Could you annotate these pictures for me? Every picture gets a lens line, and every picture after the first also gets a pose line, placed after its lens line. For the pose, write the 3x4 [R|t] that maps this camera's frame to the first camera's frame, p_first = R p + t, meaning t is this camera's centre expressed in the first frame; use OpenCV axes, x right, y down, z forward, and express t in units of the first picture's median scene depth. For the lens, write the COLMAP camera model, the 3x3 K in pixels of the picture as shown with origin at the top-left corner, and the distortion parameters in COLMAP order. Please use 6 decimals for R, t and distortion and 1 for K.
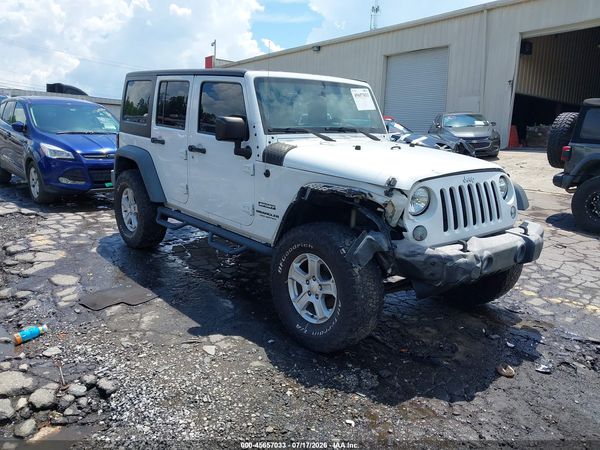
lens RADIAL K [[485.3, 0, 298.6], [0, 485.3, 226.8], [0, 0, 1]] dist [0.037162, -0.041040]
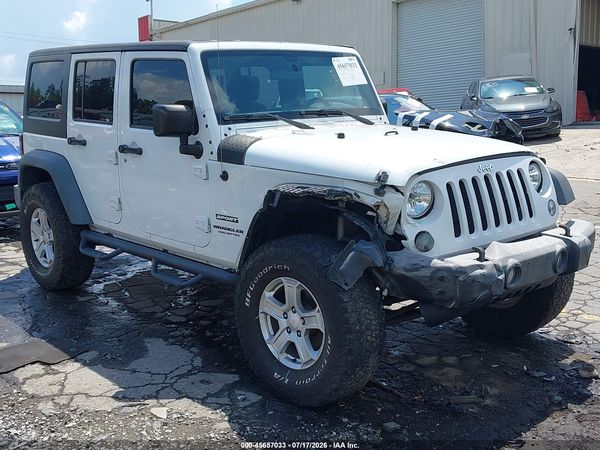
lens RADIAL K [[713.3, 0, 300.0], [0, 713.3, 225.0], [0, 0, 1]] dist [0.076172, -0.189502]
pose [[0.998080, -0.059520, 0.017116, 0.027830], [0.060174, 0.997360, -0.040639, 0.018097], [-0.014652, 0.041591, 0.999027, -0.107404]]
